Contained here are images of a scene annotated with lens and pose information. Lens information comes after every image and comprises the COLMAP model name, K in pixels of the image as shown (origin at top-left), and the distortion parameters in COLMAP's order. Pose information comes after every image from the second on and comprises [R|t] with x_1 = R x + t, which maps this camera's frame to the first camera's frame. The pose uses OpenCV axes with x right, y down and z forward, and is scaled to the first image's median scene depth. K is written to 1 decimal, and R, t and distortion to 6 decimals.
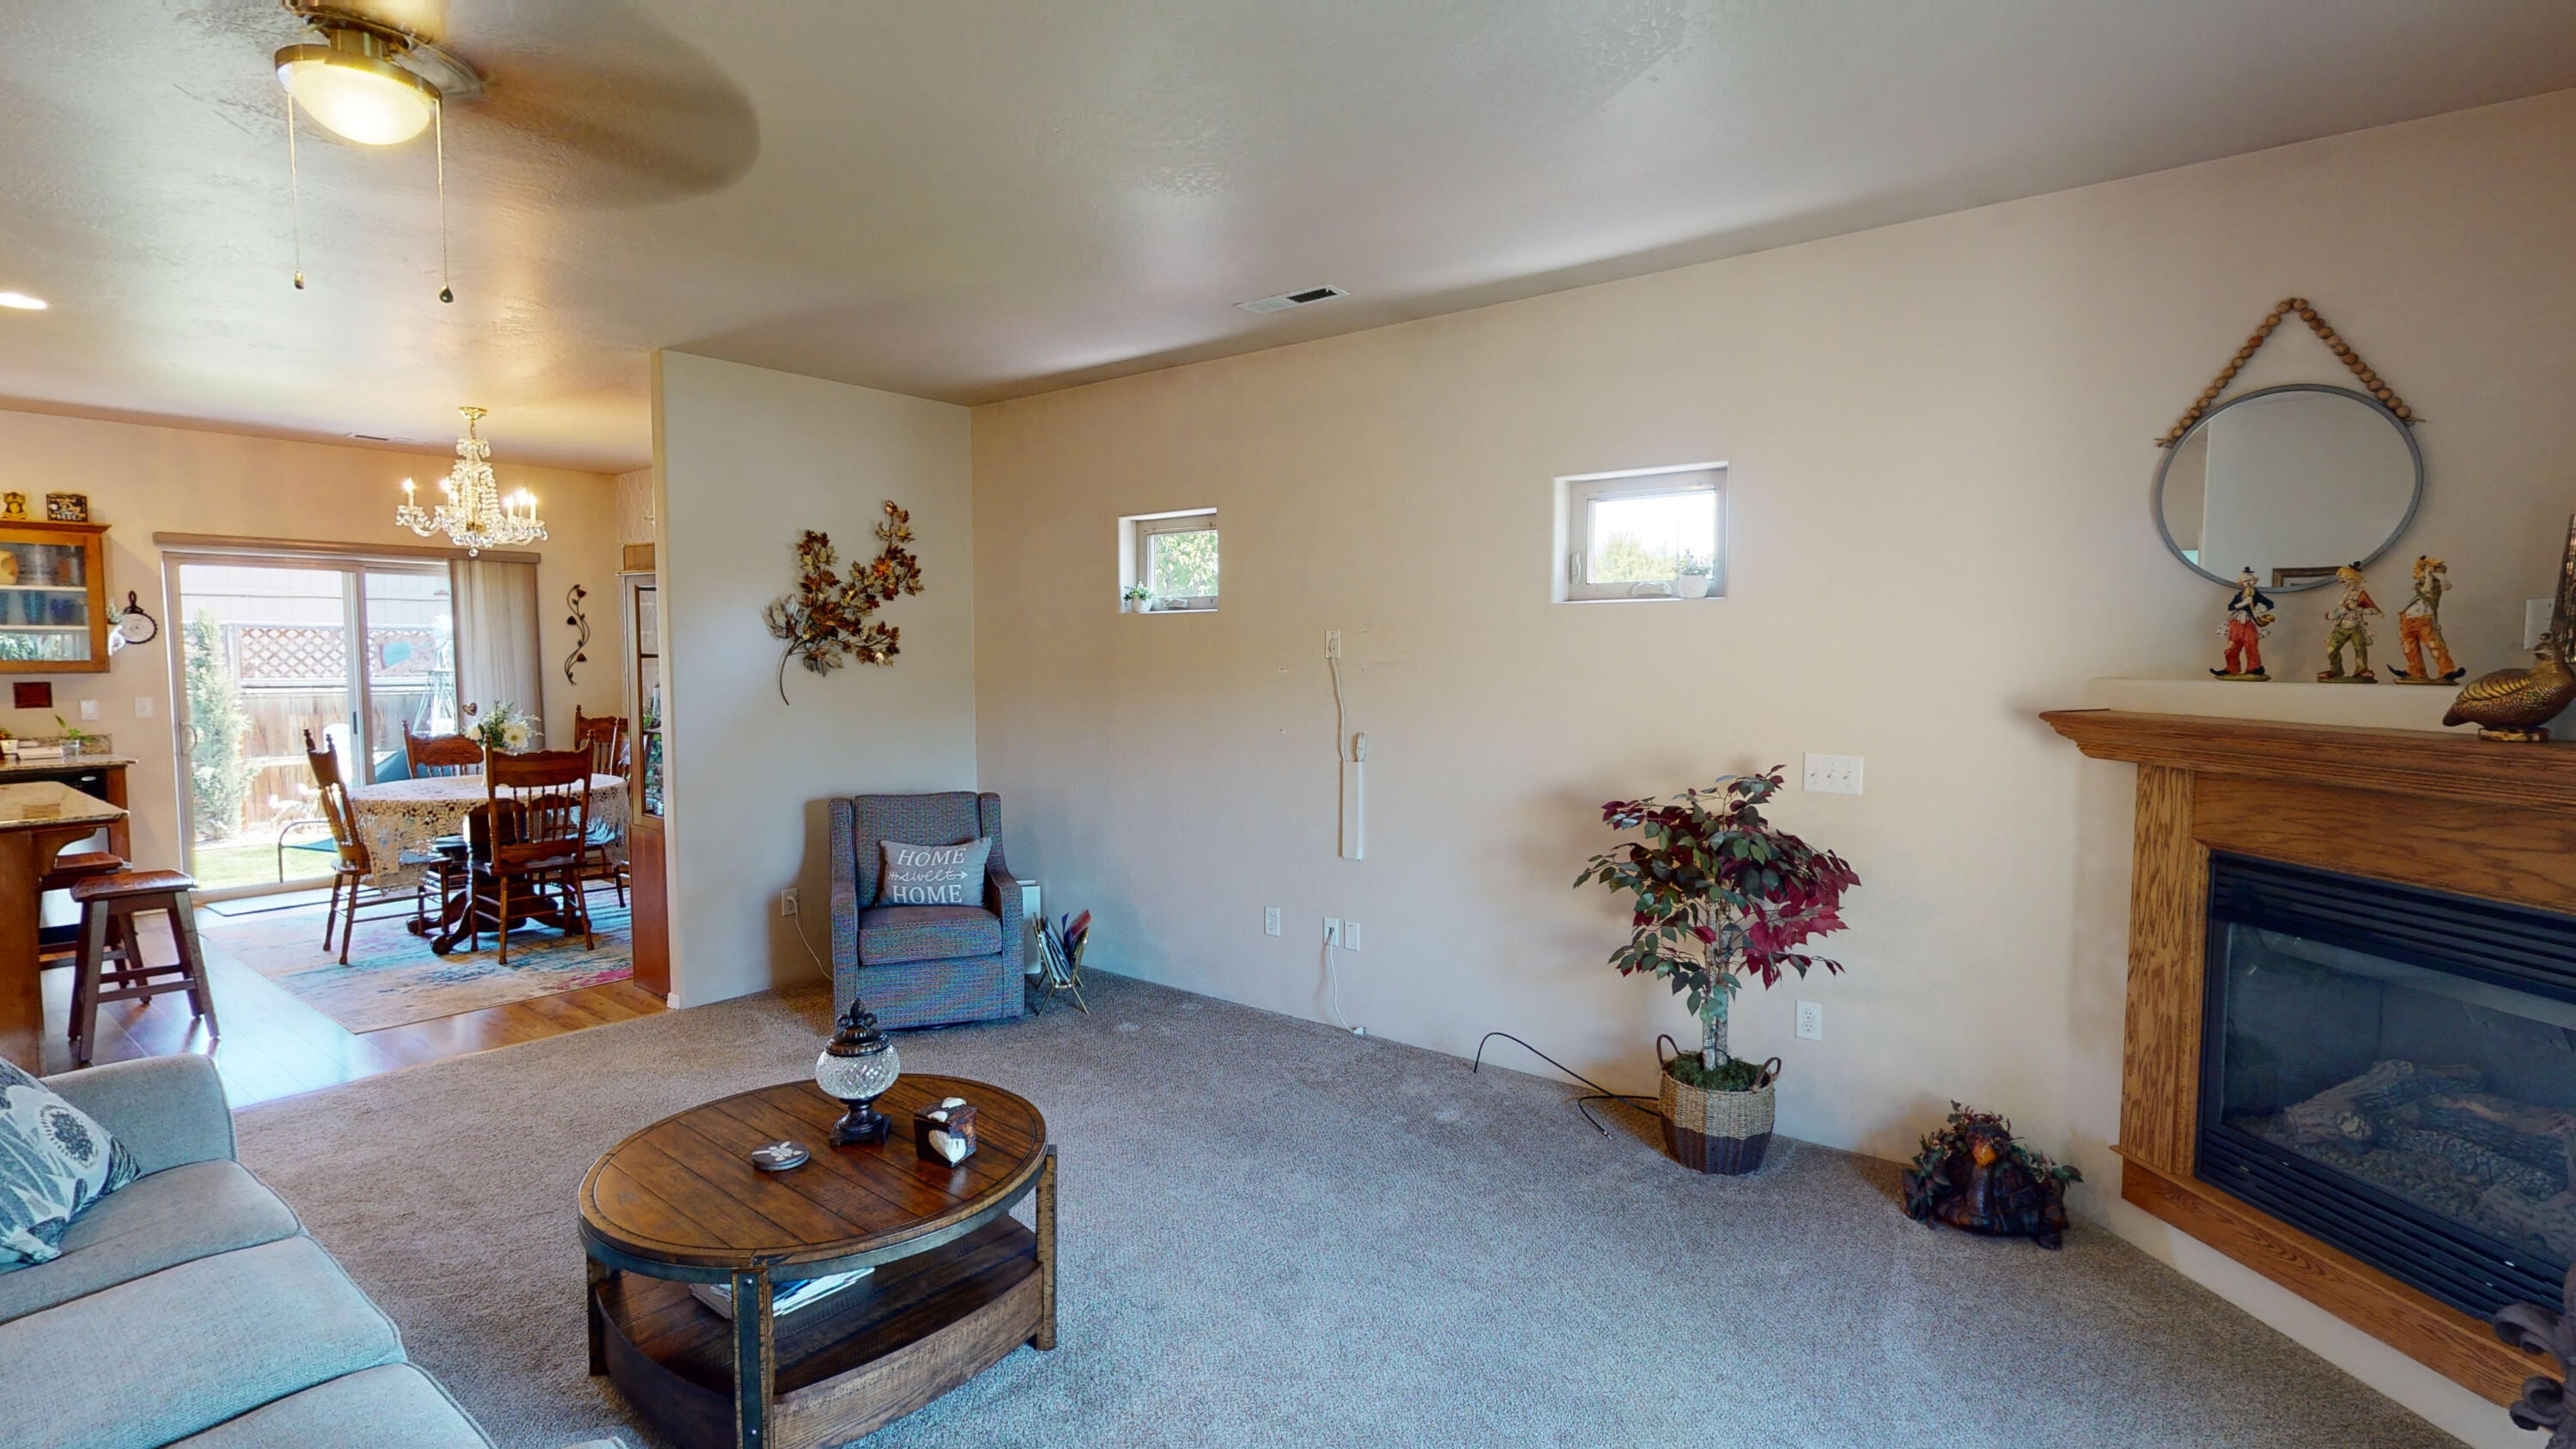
lens RADIAL K [[1201.8, 0, 1296.5], [0, 1201.8, 730.1], [0, 0, 1]] dist [0.002808, -0.000002]
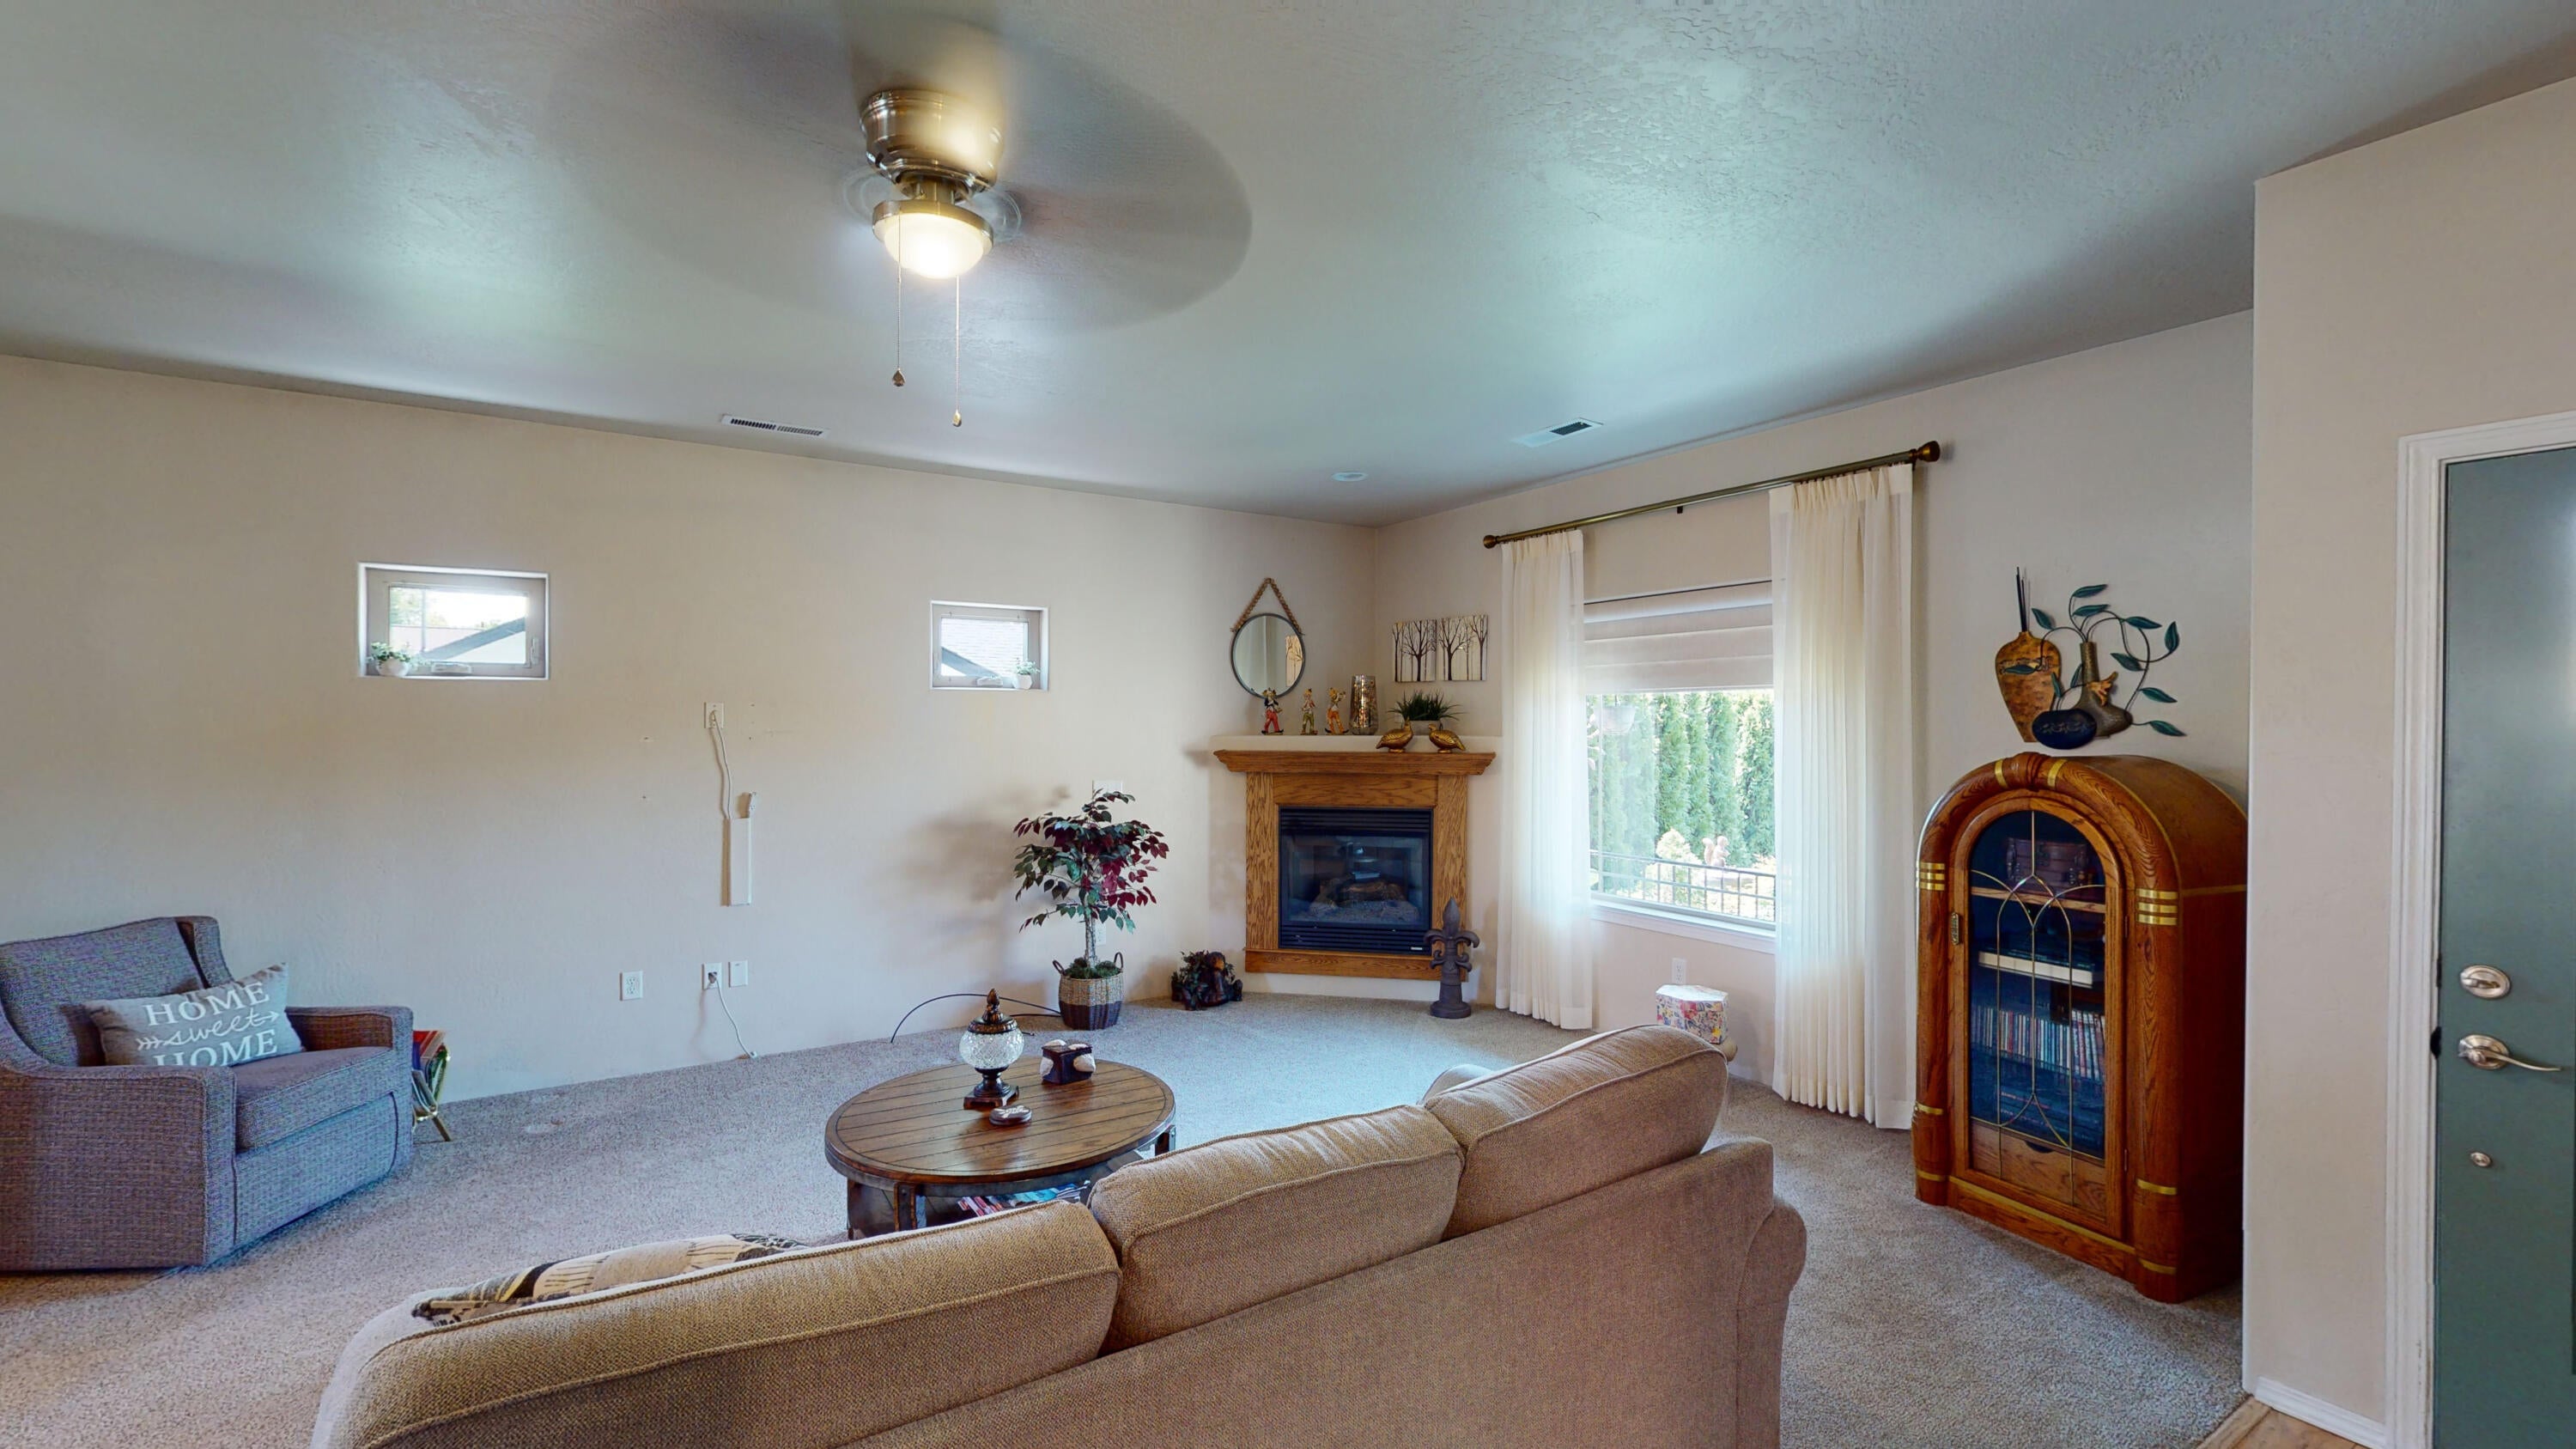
lens RADIAL K [[1070.3, 0, 1288.4], [0, 1070.3, 731.0], [0, 0, 1]] dist [0.000247, -0.000222]
pose [[0.325421, -0.005779, 0.945552, -1.173122], [0.060623, 0.998052, -0.014764, -0.016305], [-0.943624, 0.062127, 0.325137, 0.275353]]
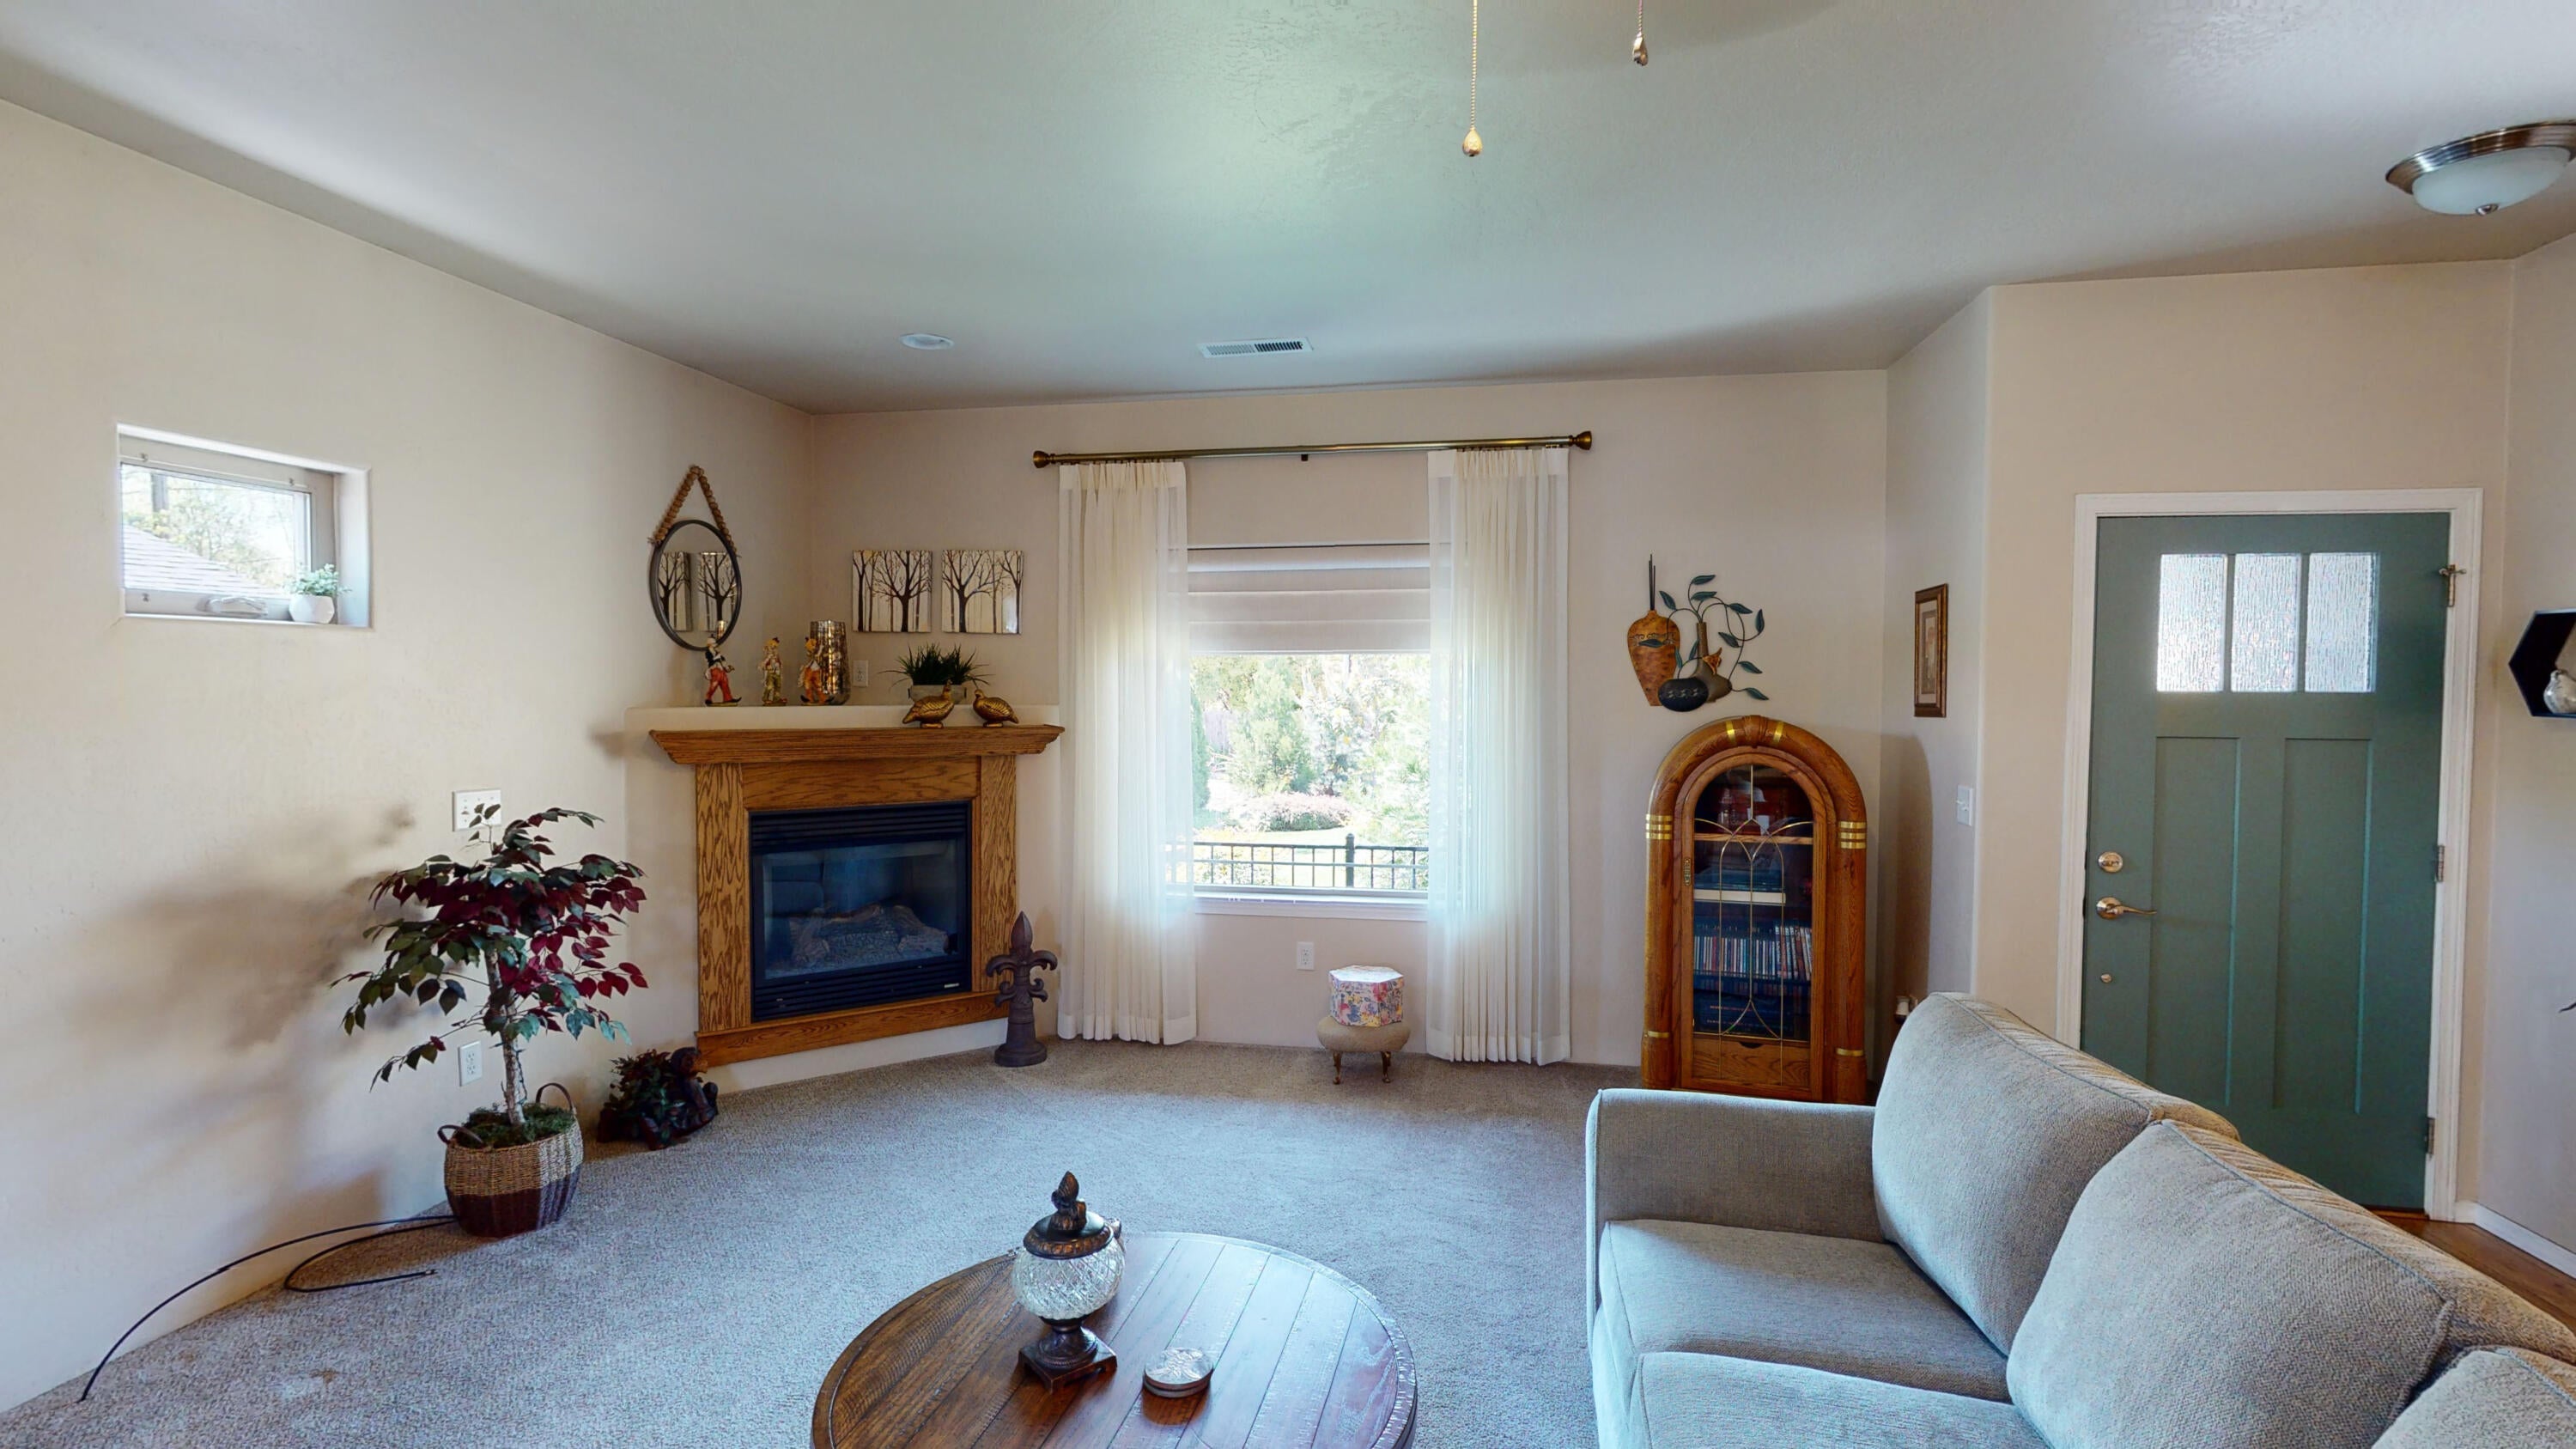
lens RADIAL K [[1201.8, 0, 1296.5], [0, 1201.8, 730.1], [0, 0, 1]] dist [0.002808, -0.000002]
pose [[-0.466573, -0.033386, 0.883852, -0.932885], [0.055814, 0.996184, 0.067093, -0.072320], [-0.882720, 0.080635, -0.462930, 1.040168]]
